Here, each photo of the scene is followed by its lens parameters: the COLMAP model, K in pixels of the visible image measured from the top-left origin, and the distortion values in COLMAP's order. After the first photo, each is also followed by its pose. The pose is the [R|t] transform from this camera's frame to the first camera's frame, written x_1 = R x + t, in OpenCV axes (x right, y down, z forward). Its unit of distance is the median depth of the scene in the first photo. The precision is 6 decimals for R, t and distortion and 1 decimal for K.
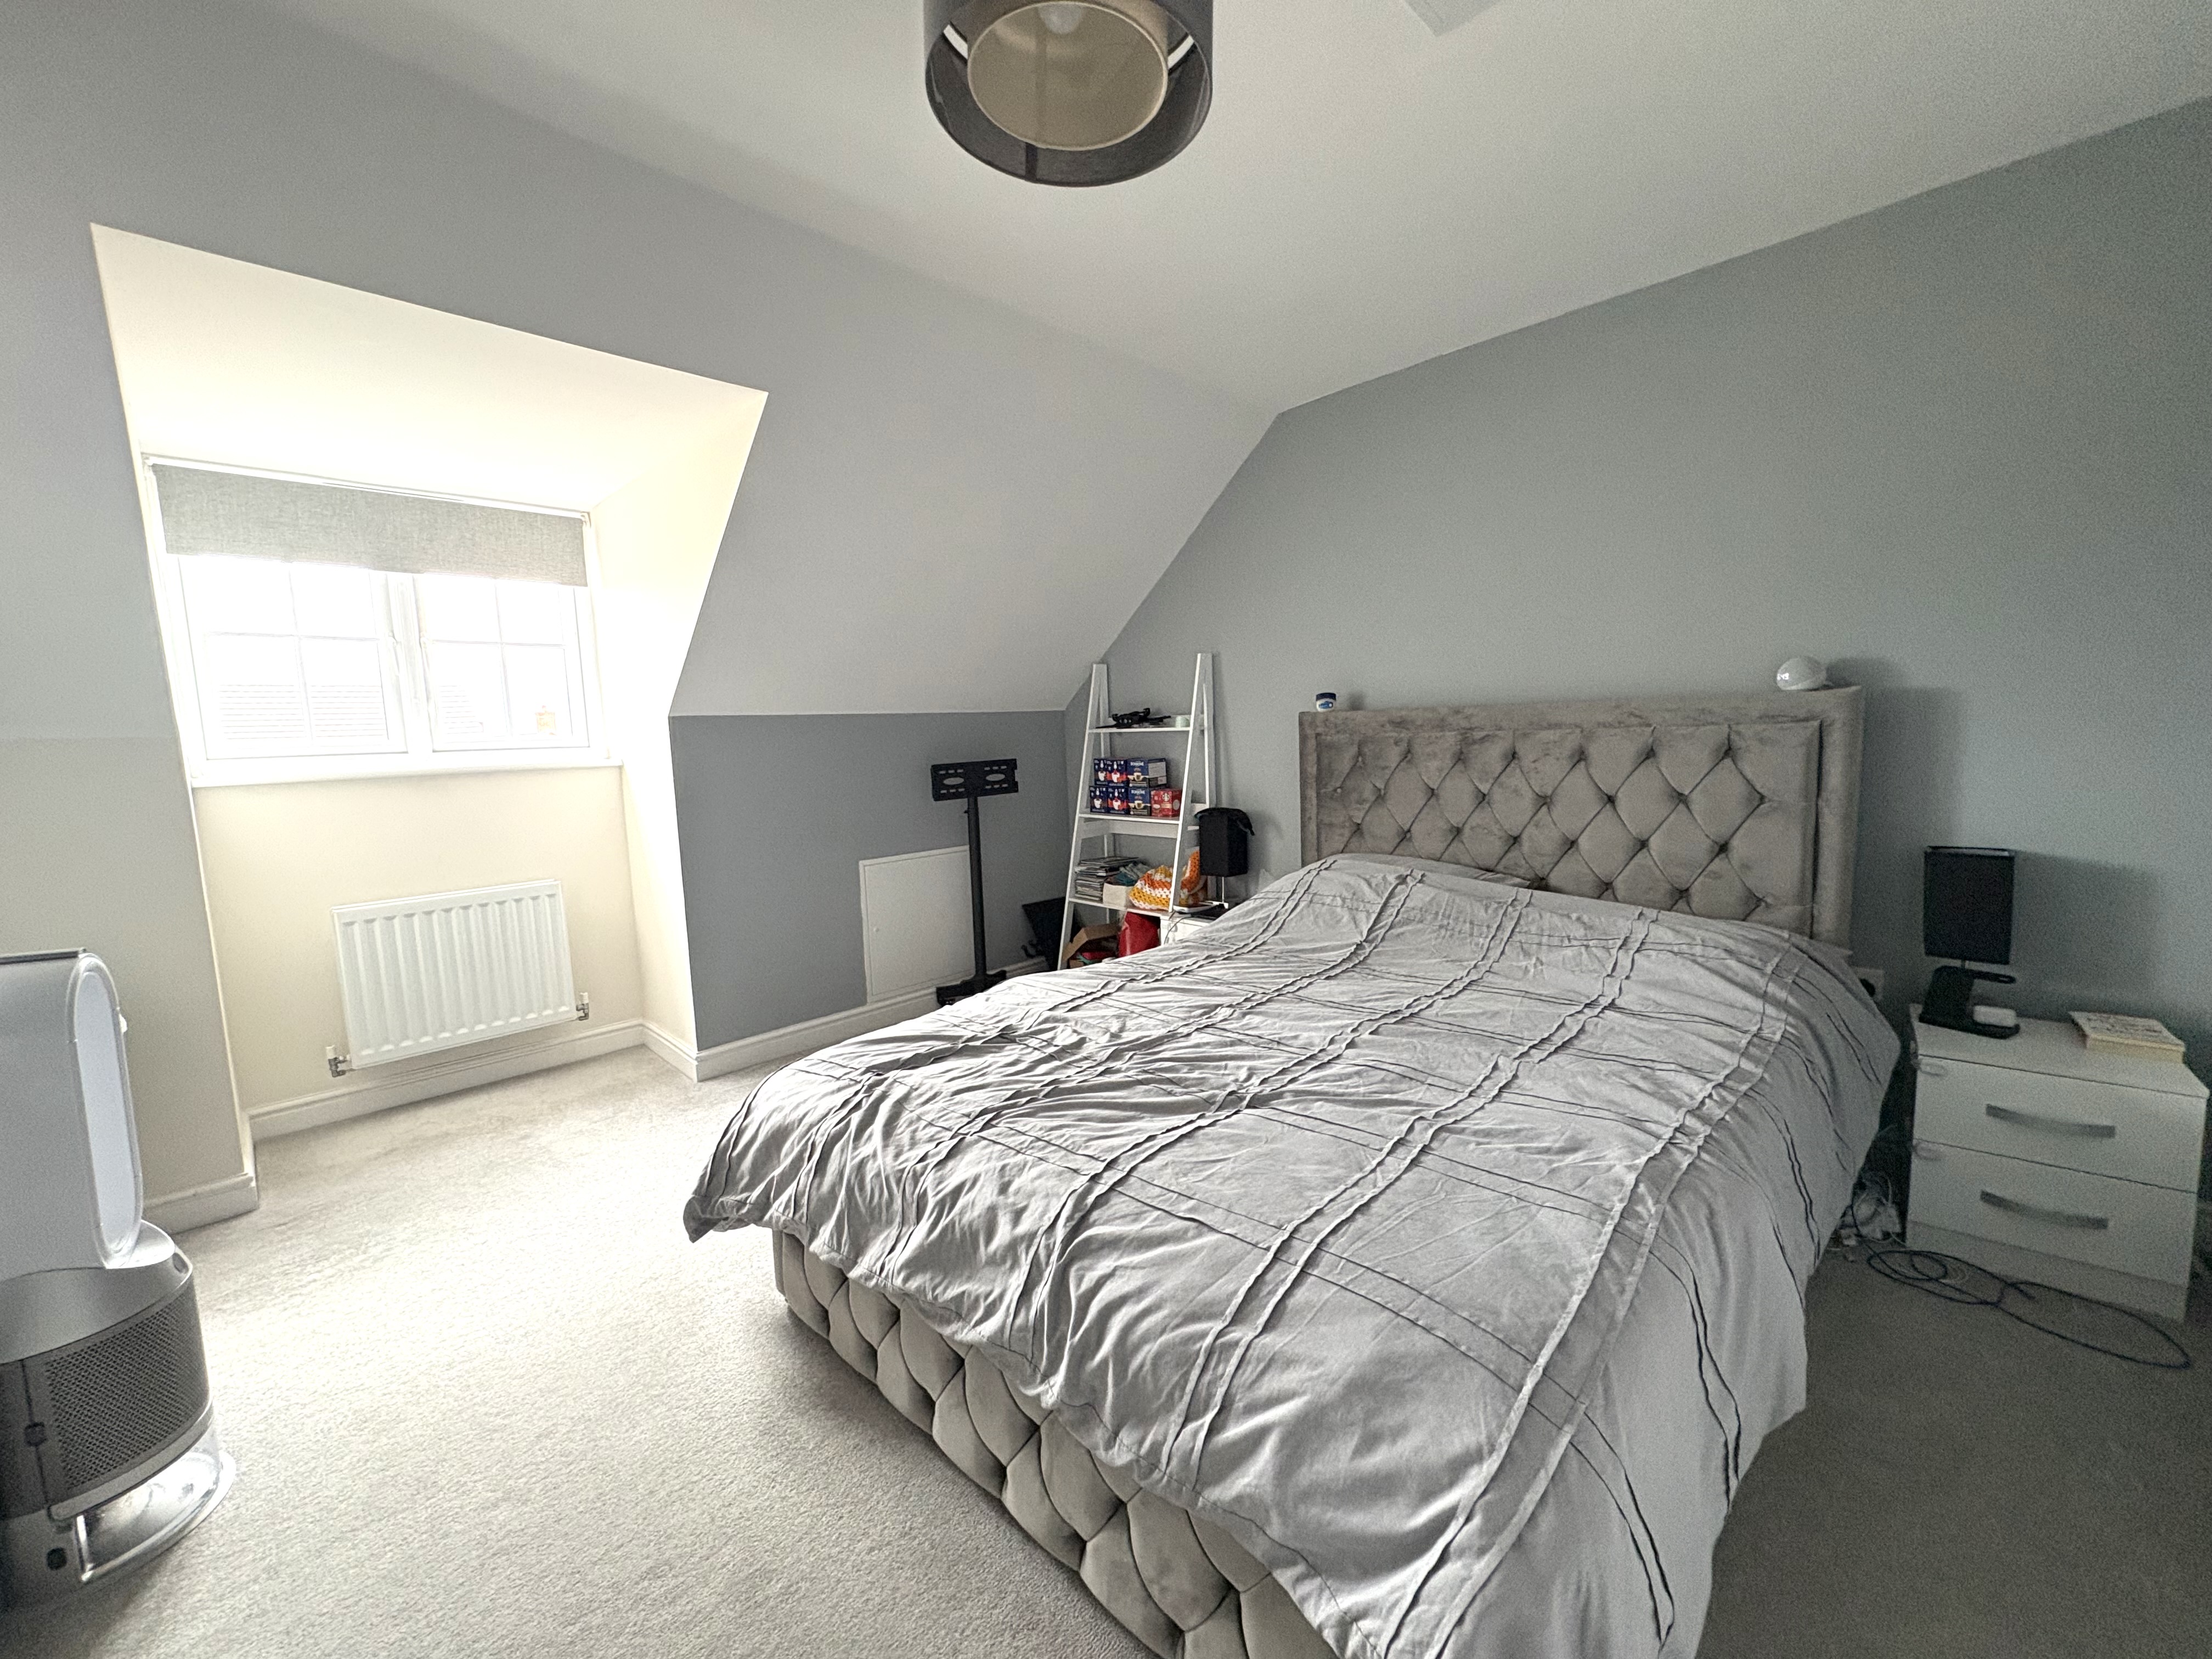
lens RADIAL K [[877.0, 0, 1106.4], [0, 877.0, 827.1], [0, 0, 1]] dist [-0.001219, -0.000091]
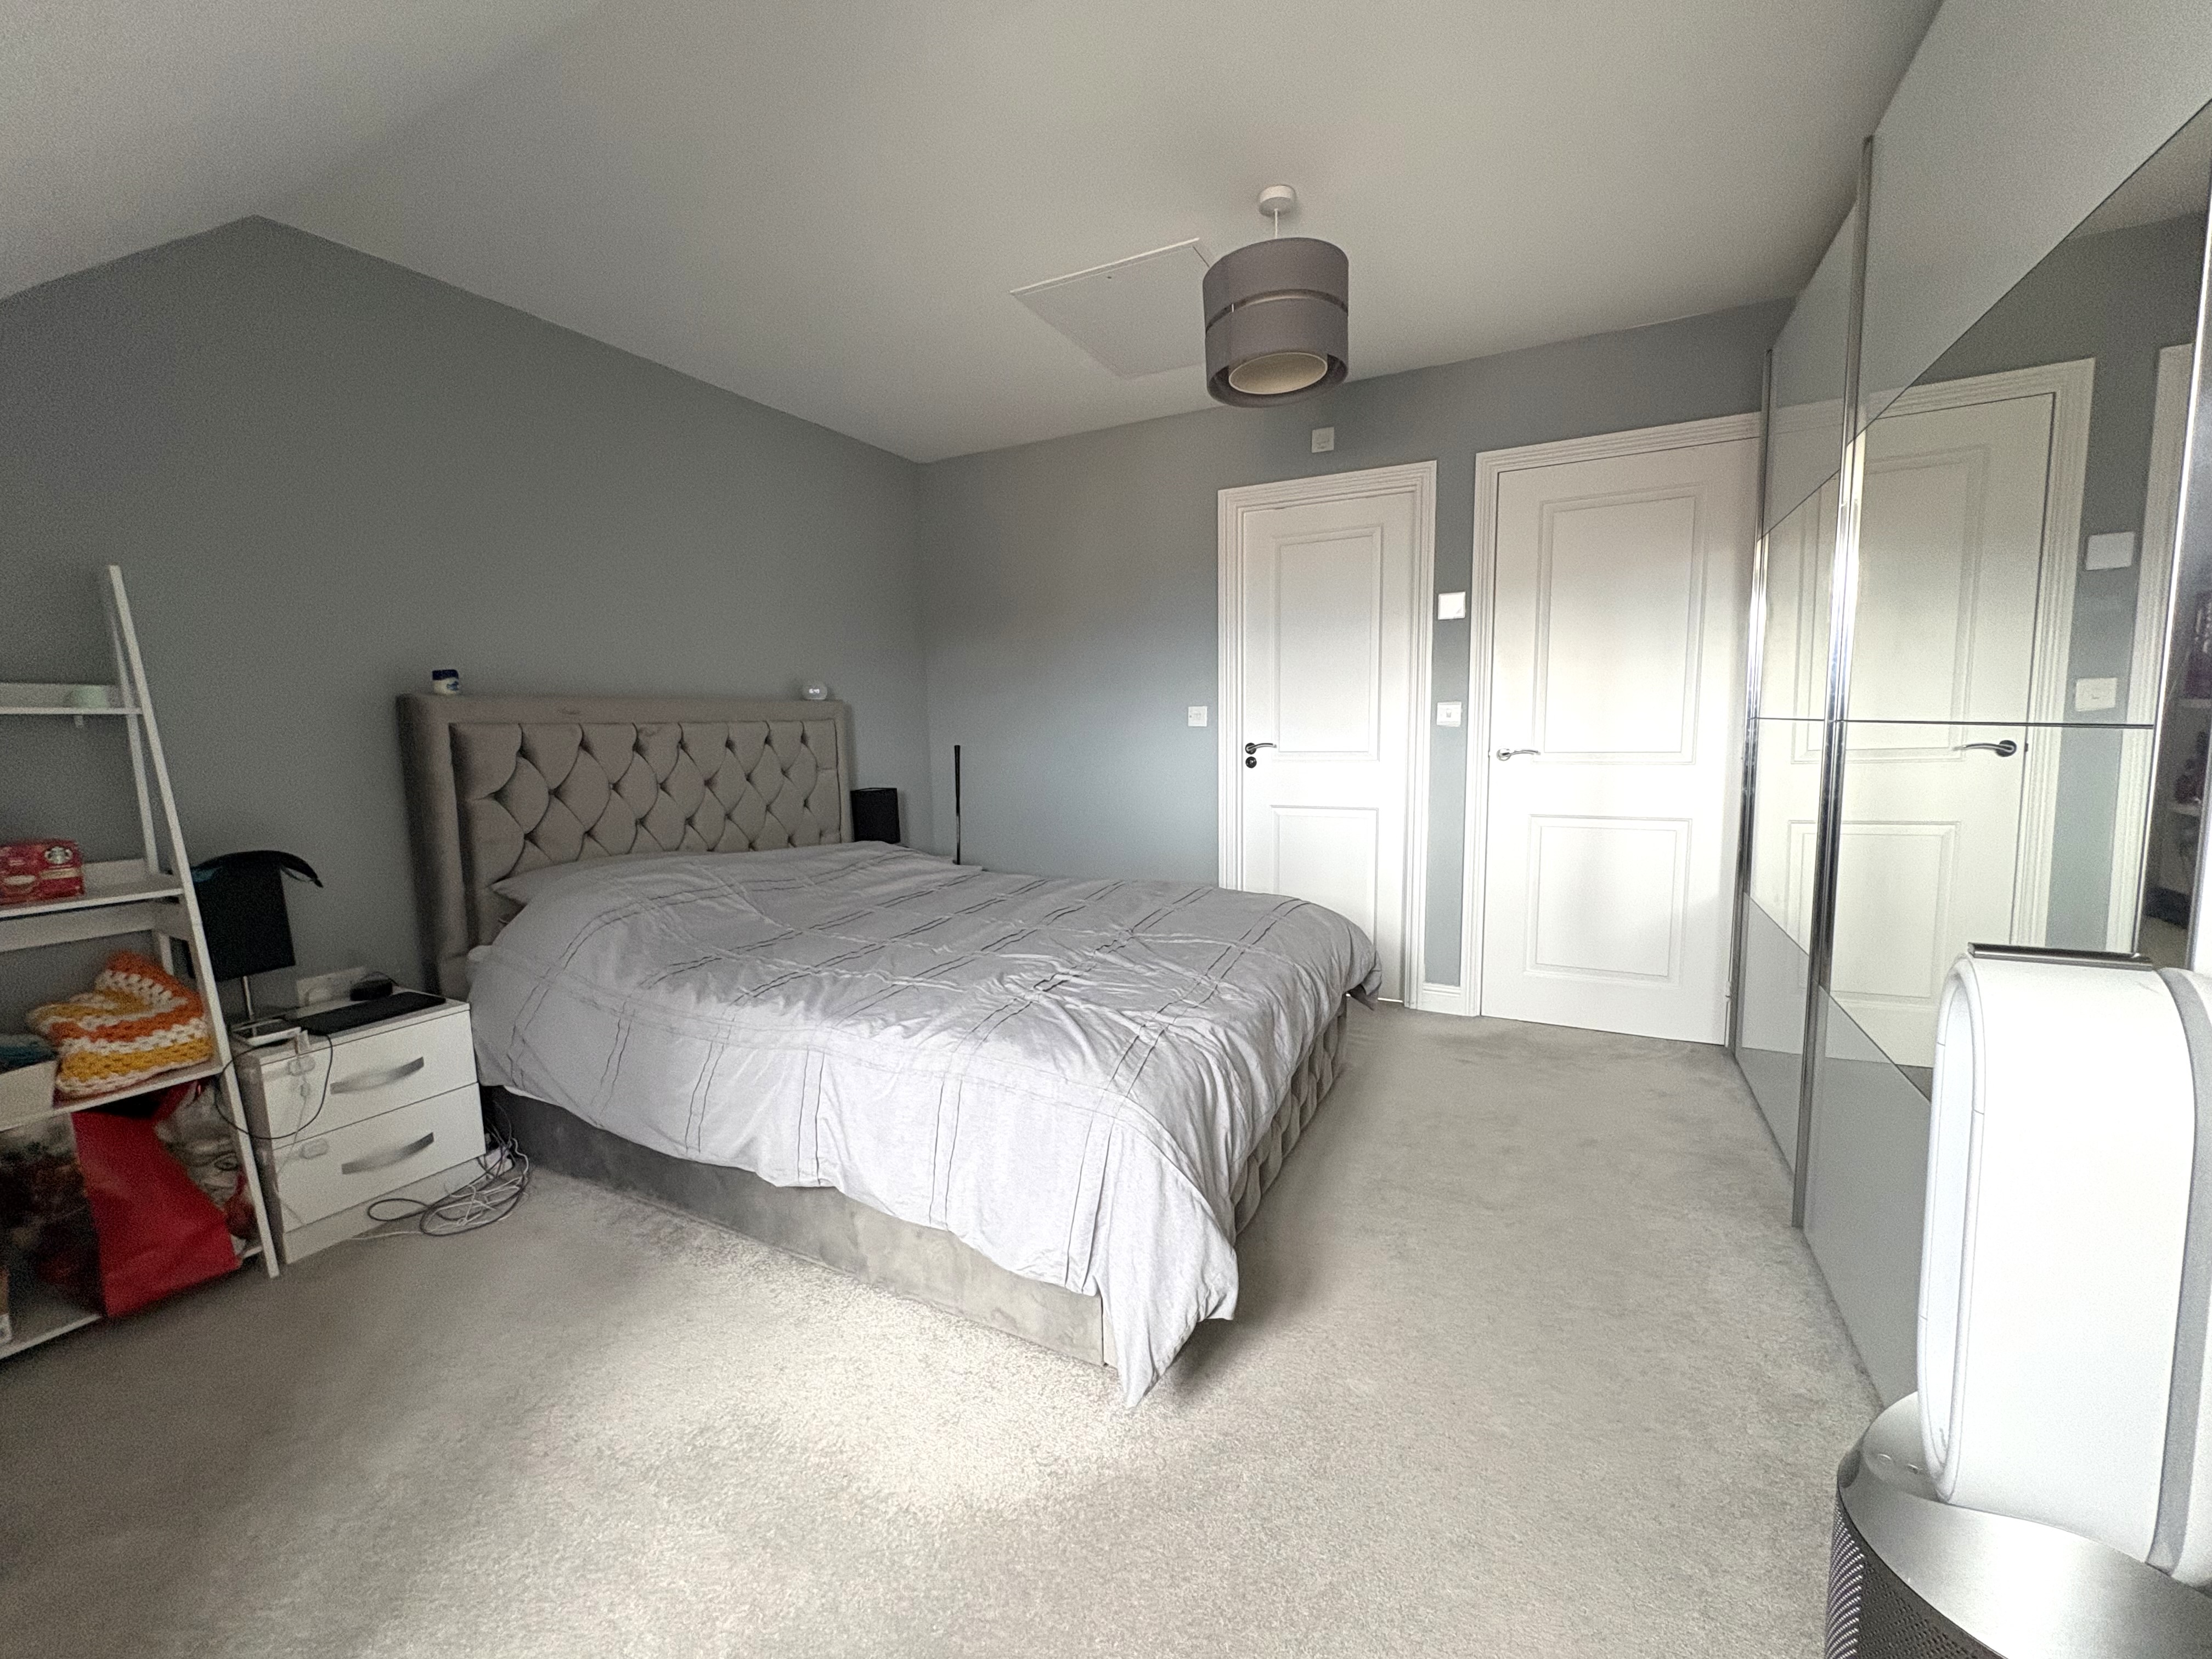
lens RADIAL K [[877.0, 0, 1106.4], [0, 877.0, 827.1], [0, 0, 1]] dist [-0.001219, -0.000091]
pose [[-0.302228, -0.082796, 0.949633, -0.712850], [0.128417, 0.983603, 0.126627, -0.047506], [-0.944546, 0.160219, -0.286640, 0.782042]]
